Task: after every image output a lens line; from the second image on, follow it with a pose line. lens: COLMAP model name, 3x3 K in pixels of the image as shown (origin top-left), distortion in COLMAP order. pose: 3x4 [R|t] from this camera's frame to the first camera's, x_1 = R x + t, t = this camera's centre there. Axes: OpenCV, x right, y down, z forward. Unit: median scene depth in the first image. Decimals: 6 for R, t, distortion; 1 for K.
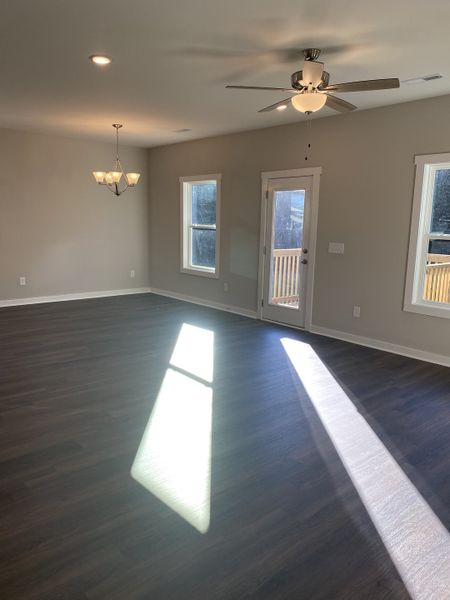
lens RADIAL K [[464.0, 0, 229.1], [0, 464.0, 301.9], [0, 0, 1]] dist [0.030025, -0.014952]
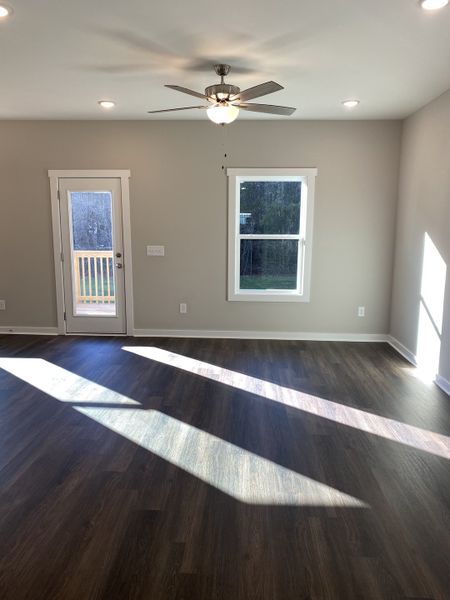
lens RADIAL K [[464.0, 0, 223.6], [0, 464.0, 301.5], [0, 0, 1]] dist [0.030025, -0.014952]
pose [[0.689529, -0.133278, 0.711890, -0.350546], [0.132686, 0.989533, 0.056739, -0.035449], [-0.712000, 0.055334, 0.699996, 0.151042]]
